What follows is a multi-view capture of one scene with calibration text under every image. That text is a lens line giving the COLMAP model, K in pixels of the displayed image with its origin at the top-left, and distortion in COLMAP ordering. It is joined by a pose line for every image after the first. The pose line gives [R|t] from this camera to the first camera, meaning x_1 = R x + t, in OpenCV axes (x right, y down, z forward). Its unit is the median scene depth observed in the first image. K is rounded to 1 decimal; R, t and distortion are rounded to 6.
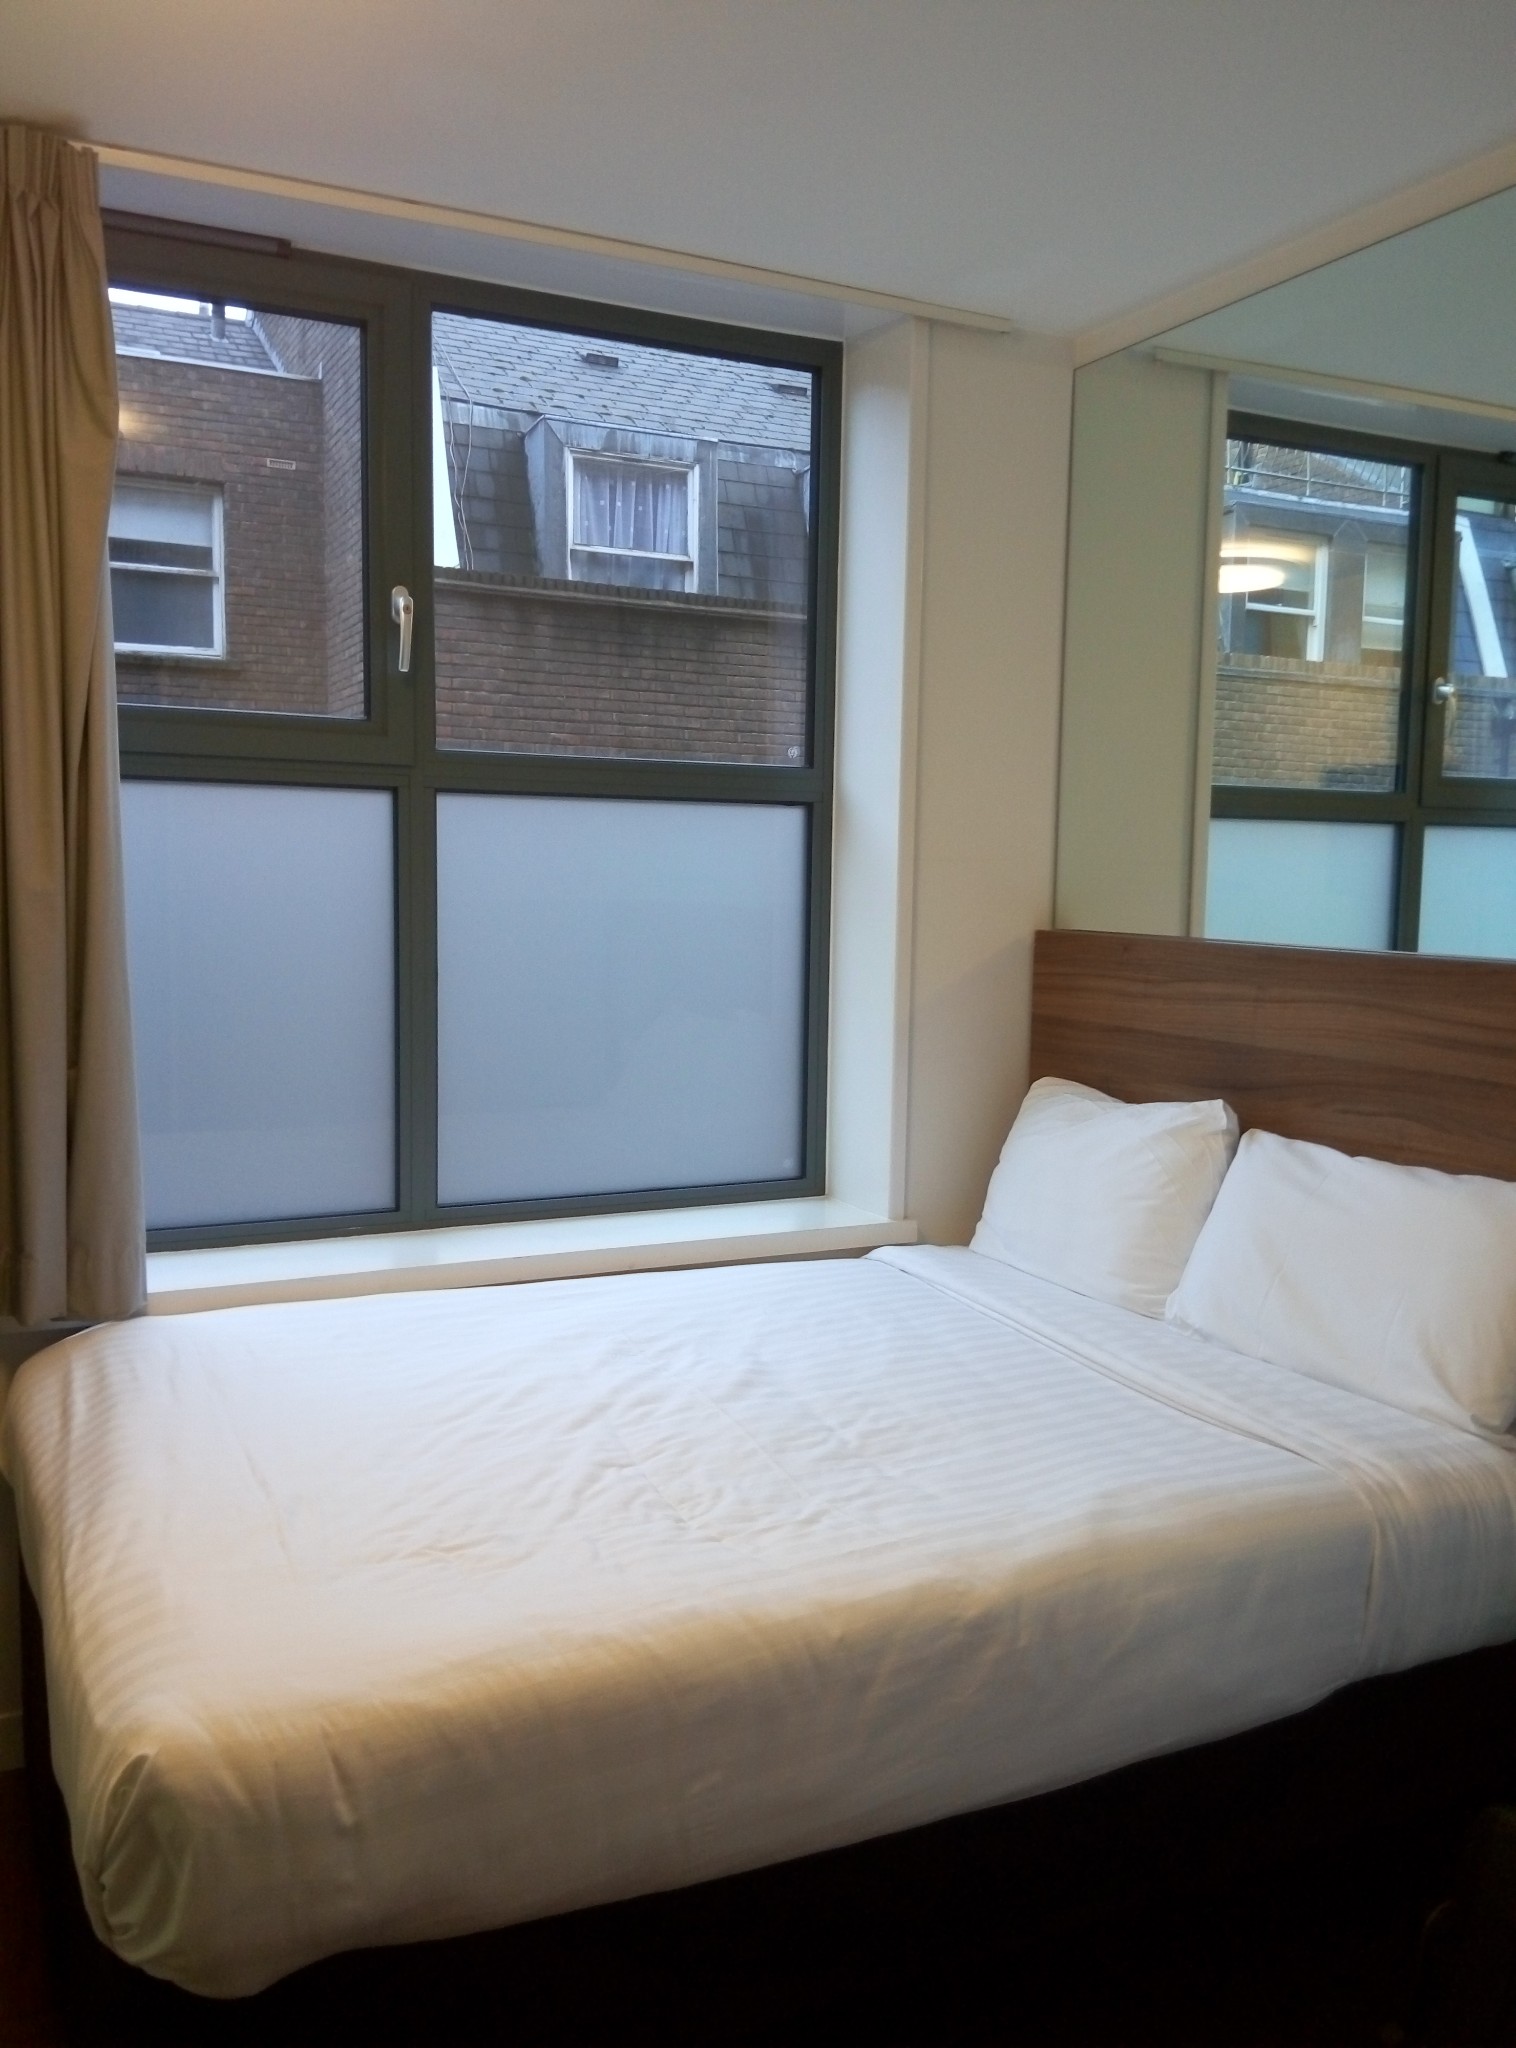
lens RADIAL K [[1711.6, 0, 758.0], [0, 1711.6, 1024.0], [0, 0, 1]] dist [0.075307, -0.163212]
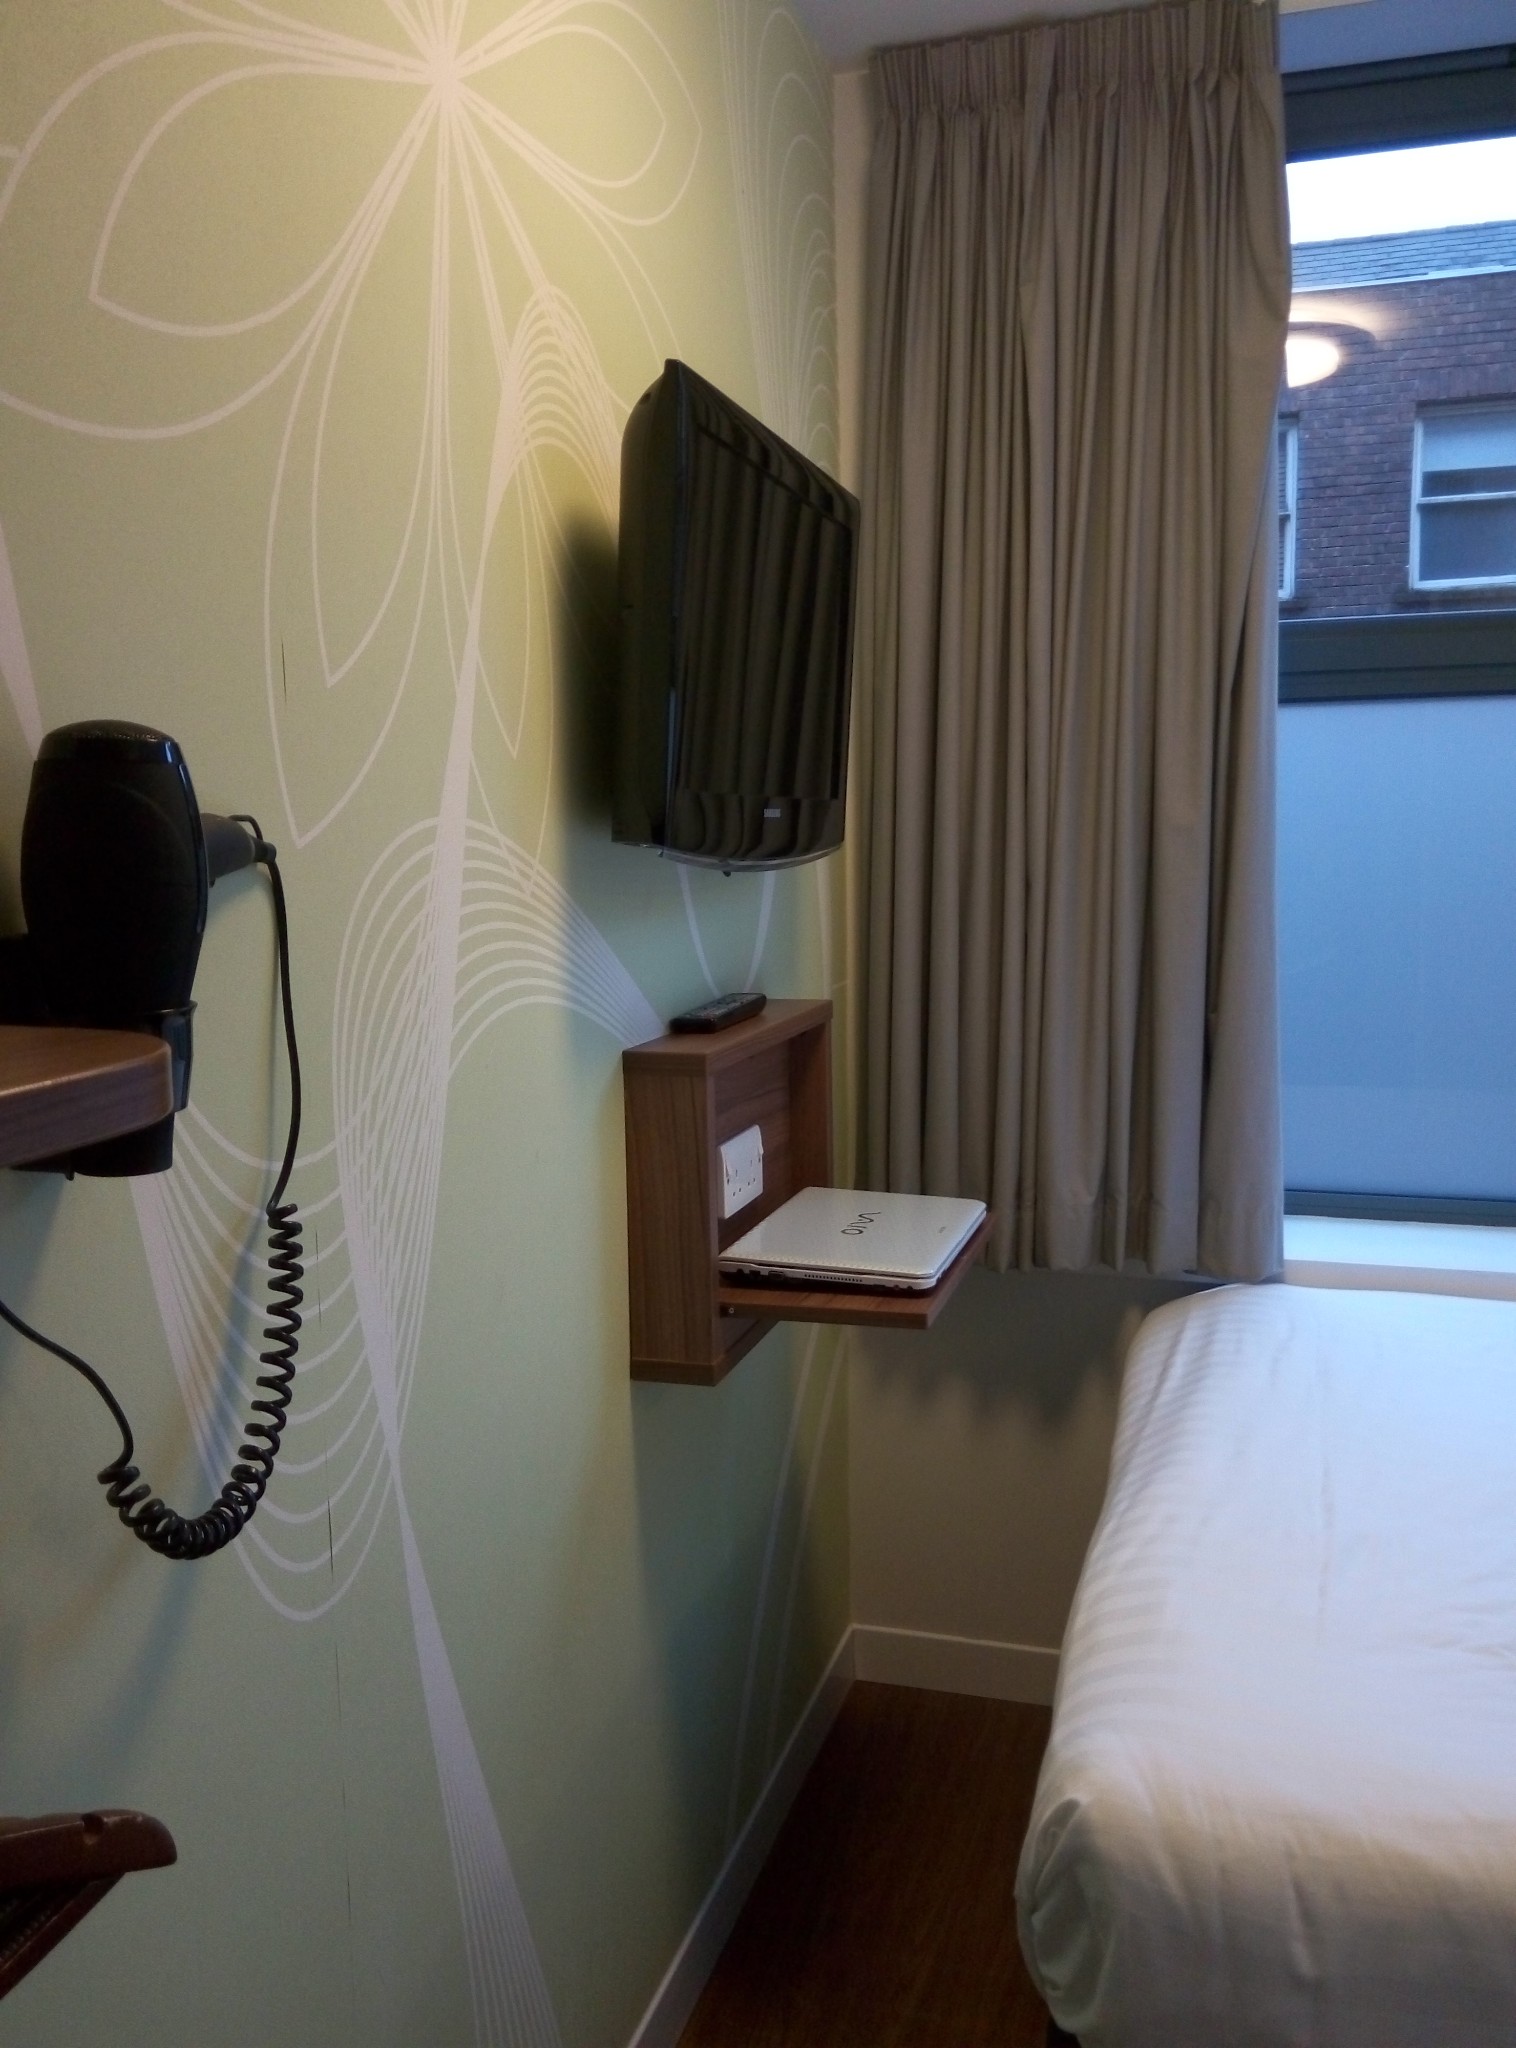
lens RADIAL K [[1687.4, 0, 758.0], [0, 1687.4, 1024.0], [0, 0, 1]] dist [0.012024, -0.000840]
pose [[0.734317, 0.061367, -0.676027, 0.058400], [-0.038985, 0.998074, 0.048256, -0.003676], [0.677686, -0.009080, 0.735295, 0.185195]]
